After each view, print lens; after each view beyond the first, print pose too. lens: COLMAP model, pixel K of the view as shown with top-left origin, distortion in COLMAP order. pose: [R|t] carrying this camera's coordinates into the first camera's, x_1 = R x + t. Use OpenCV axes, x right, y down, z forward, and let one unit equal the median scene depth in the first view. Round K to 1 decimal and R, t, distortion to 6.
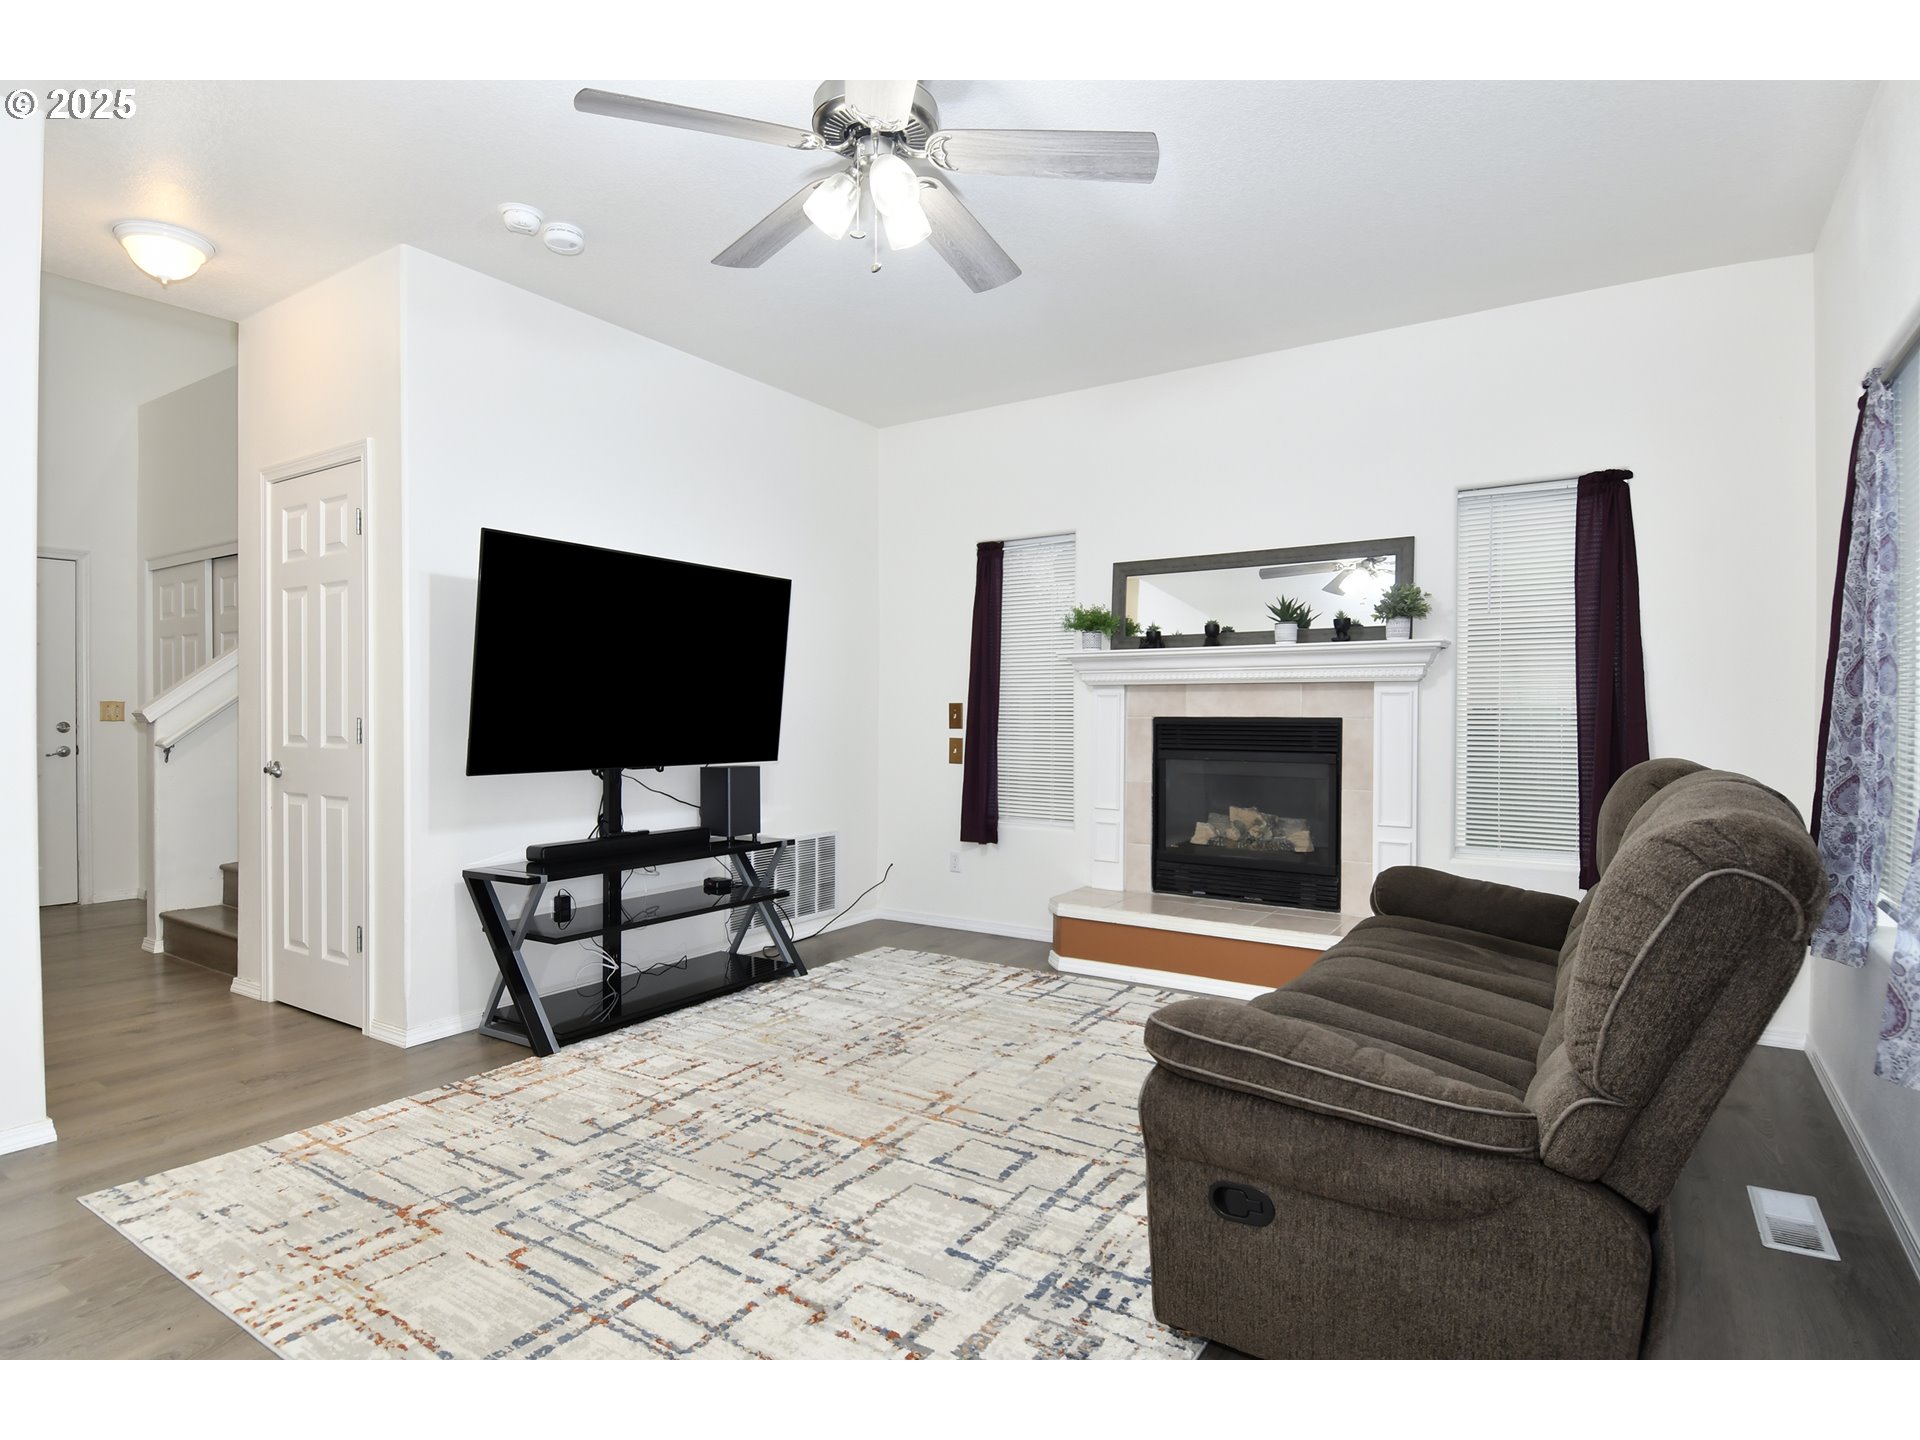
lens RADIAL K [[1006.1, 0, 969.7], [0, 1006.1, 717.6], [0, 0, 1]] dist [0.061788, -0.057879]
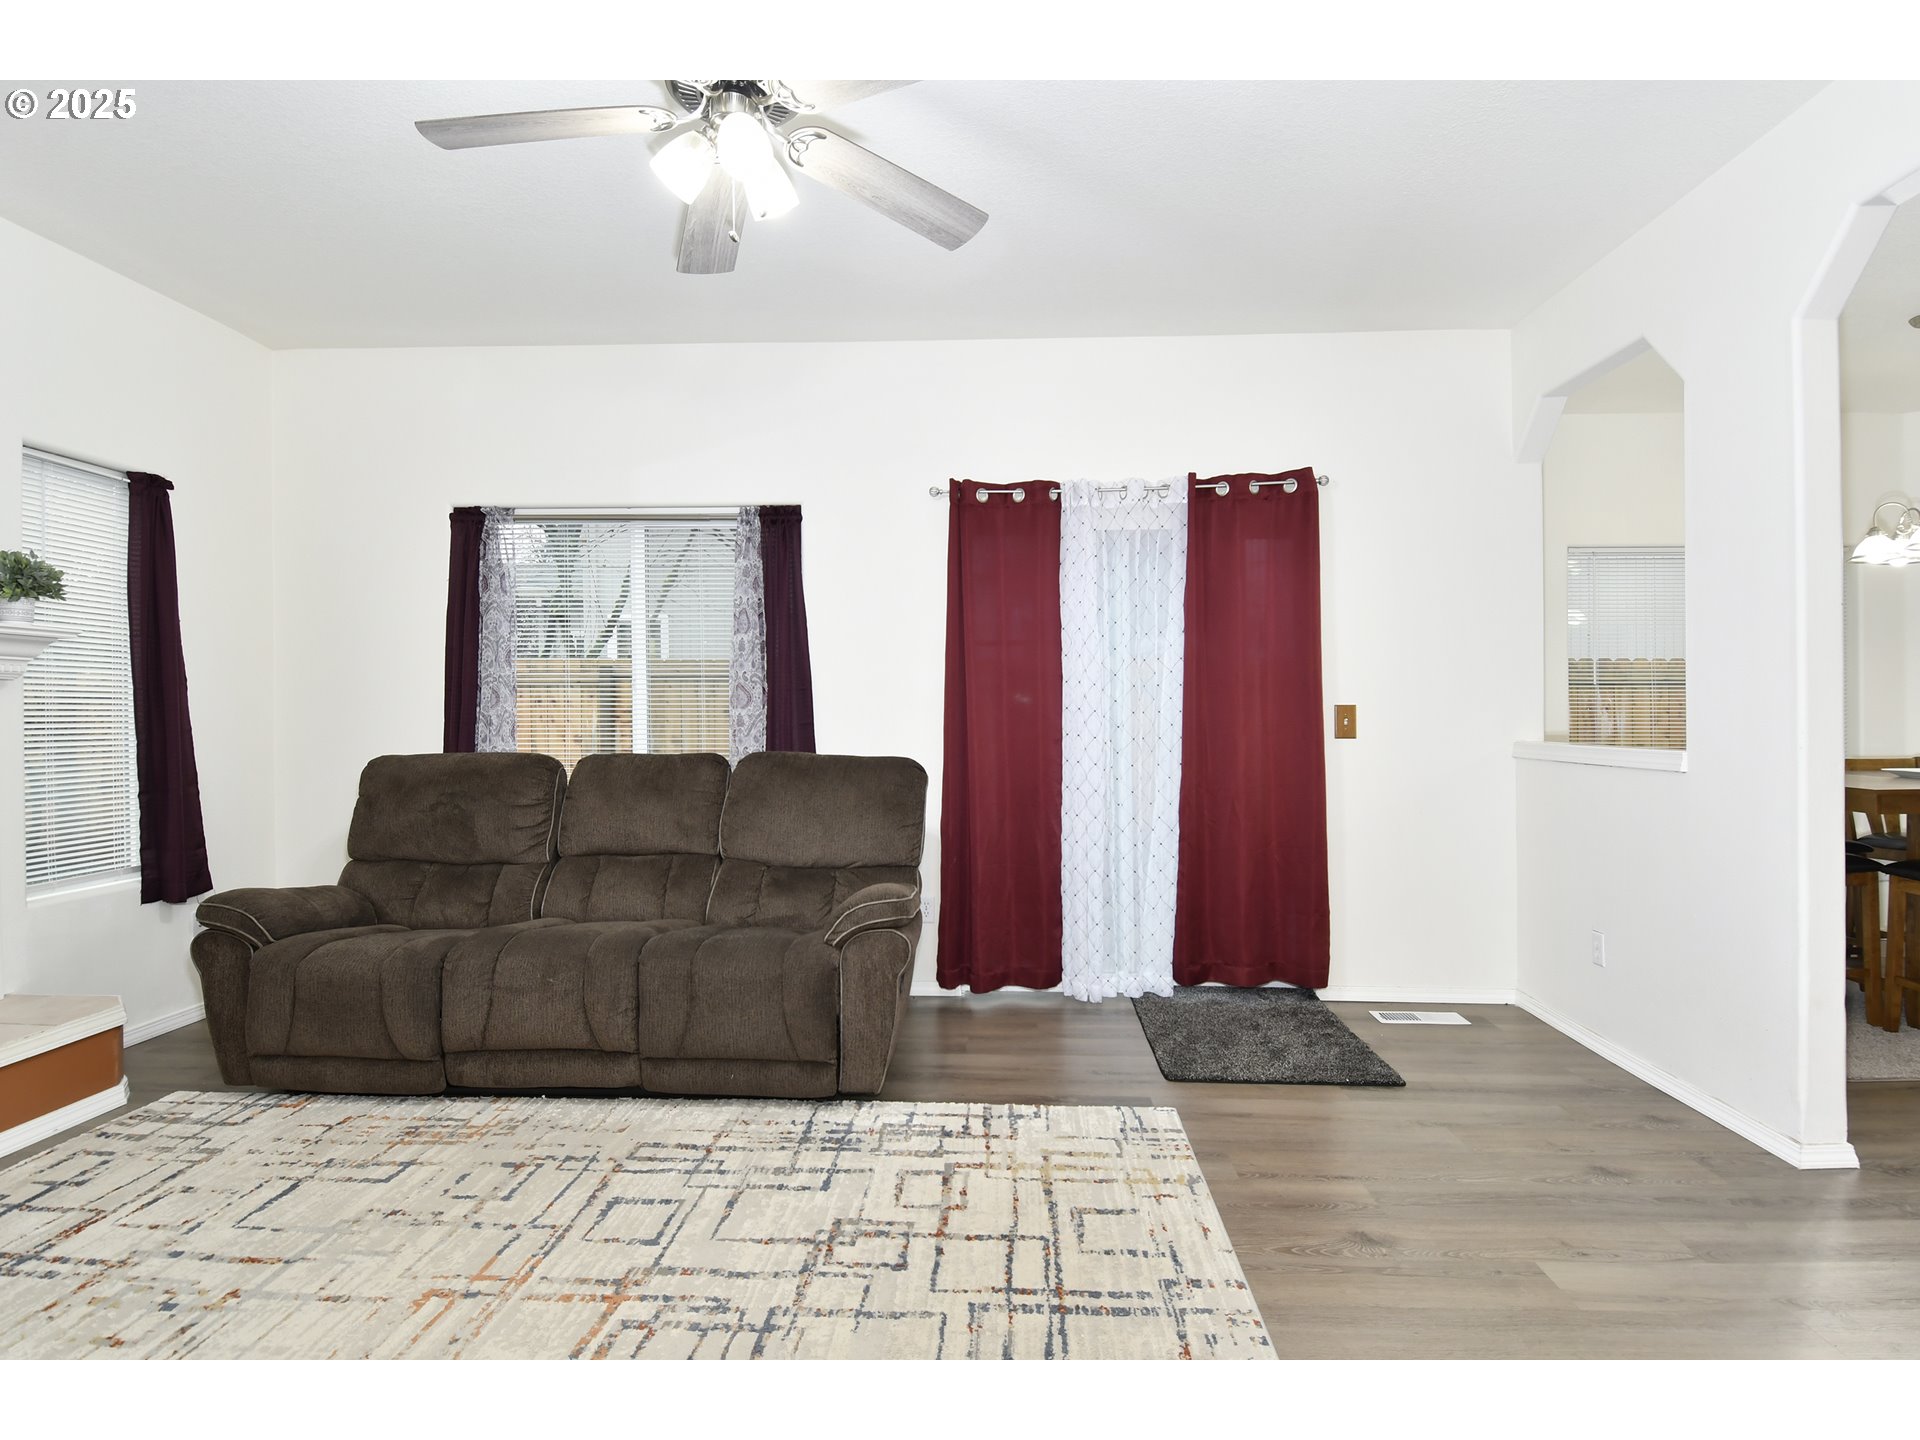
lens RADIAL K [[1006.1, 0, 969.7], [0, 1006.1, 717.6], [0, 0, 1]] dist [0.061788, -0.057879]
pose [[-0.502810, -0.004387, 0.864386, -0.998414], [0.005833, 0.999947, 0.008468, -0.017808], [-0.864377, 0.009300, -0.502758, 1.303598]]
